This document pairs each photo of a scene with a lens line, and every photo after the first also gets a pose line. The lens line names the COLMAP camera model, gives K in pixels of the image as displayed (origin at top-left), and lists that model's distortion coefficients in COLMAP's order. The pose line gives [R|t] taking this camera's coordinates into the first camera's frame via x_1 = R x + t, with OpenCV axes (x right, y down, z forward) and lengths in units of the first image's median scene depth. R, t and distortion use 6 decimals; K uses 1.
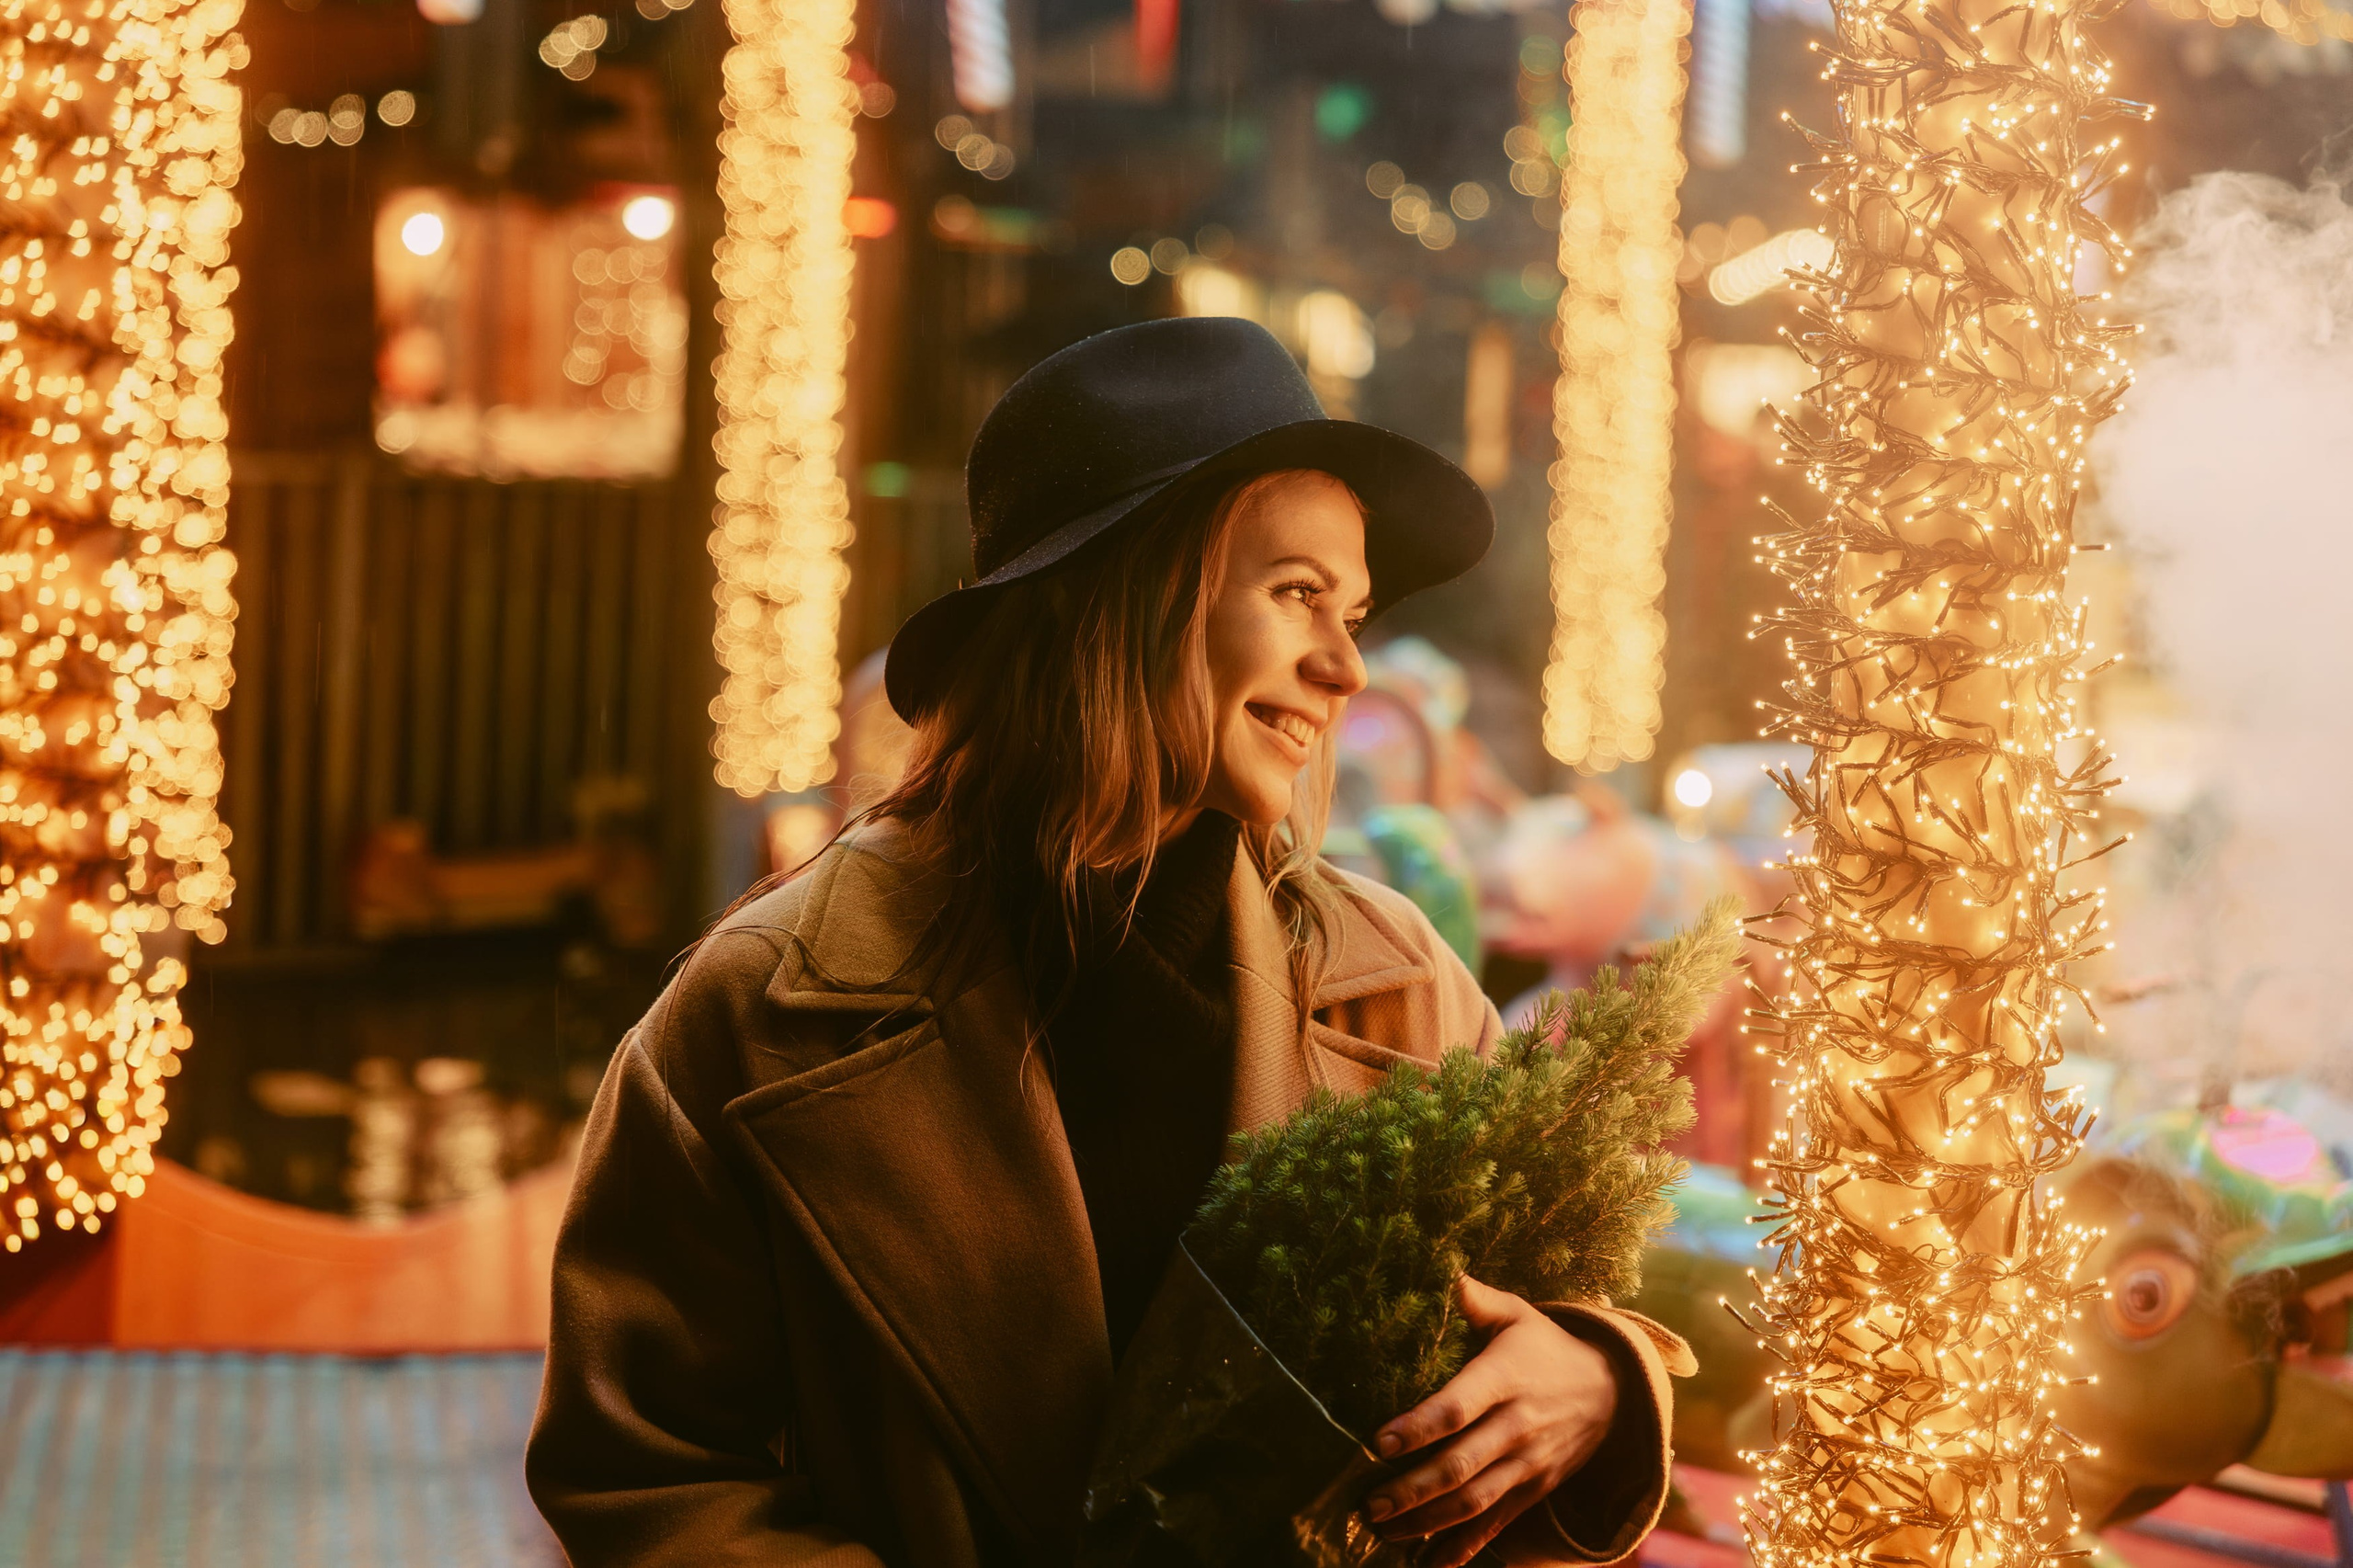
lens RADIAL K [[4133.6, 0, 1171.2], [0, 4133.6, 789.2], [0, 0, 1]] dist [-0.034296, 0.000000]
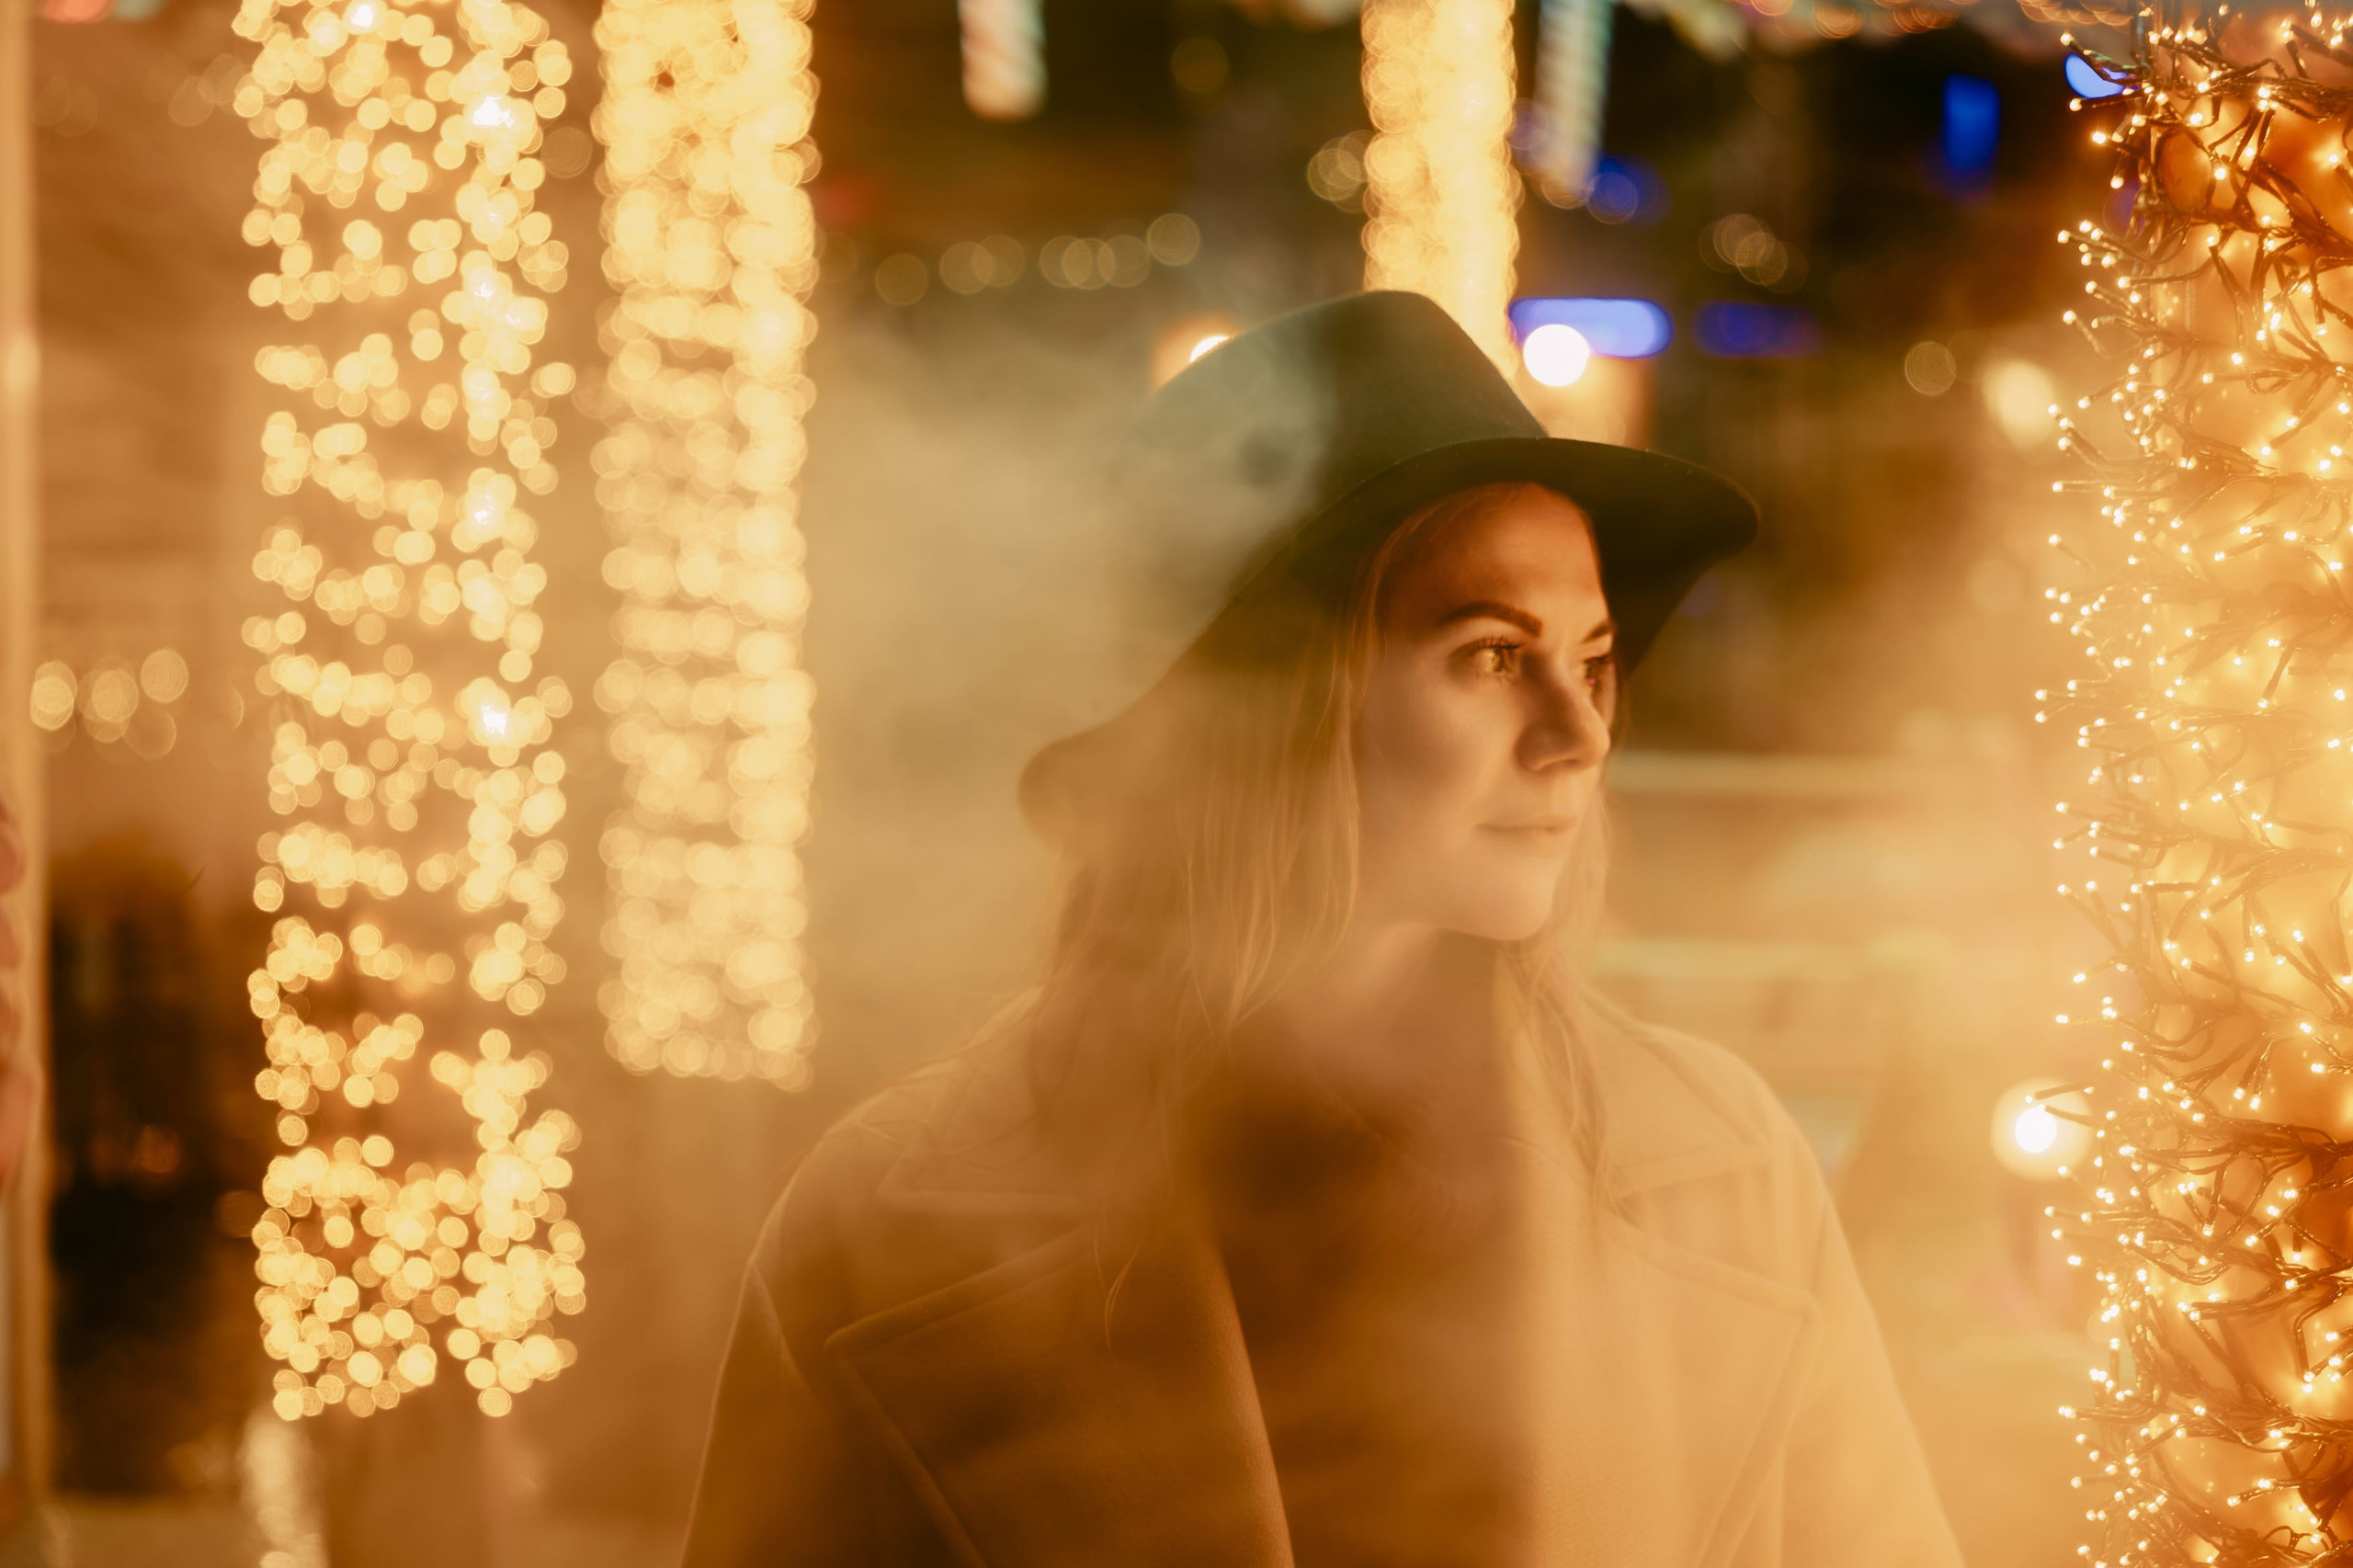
lens RADIAL K [[4133.6, 0, 1176.7], [0, 4133.6, 761.6], [0, 0, 1]] dist [-0.034296, 0.000000]
pose [[0.977628, -0.020030, -0.209384, 0.146780], [0.012220, 0.999183, -0.038525, -0.001696], [0.209985, 0.035104, 0.977074, 0.226242]]
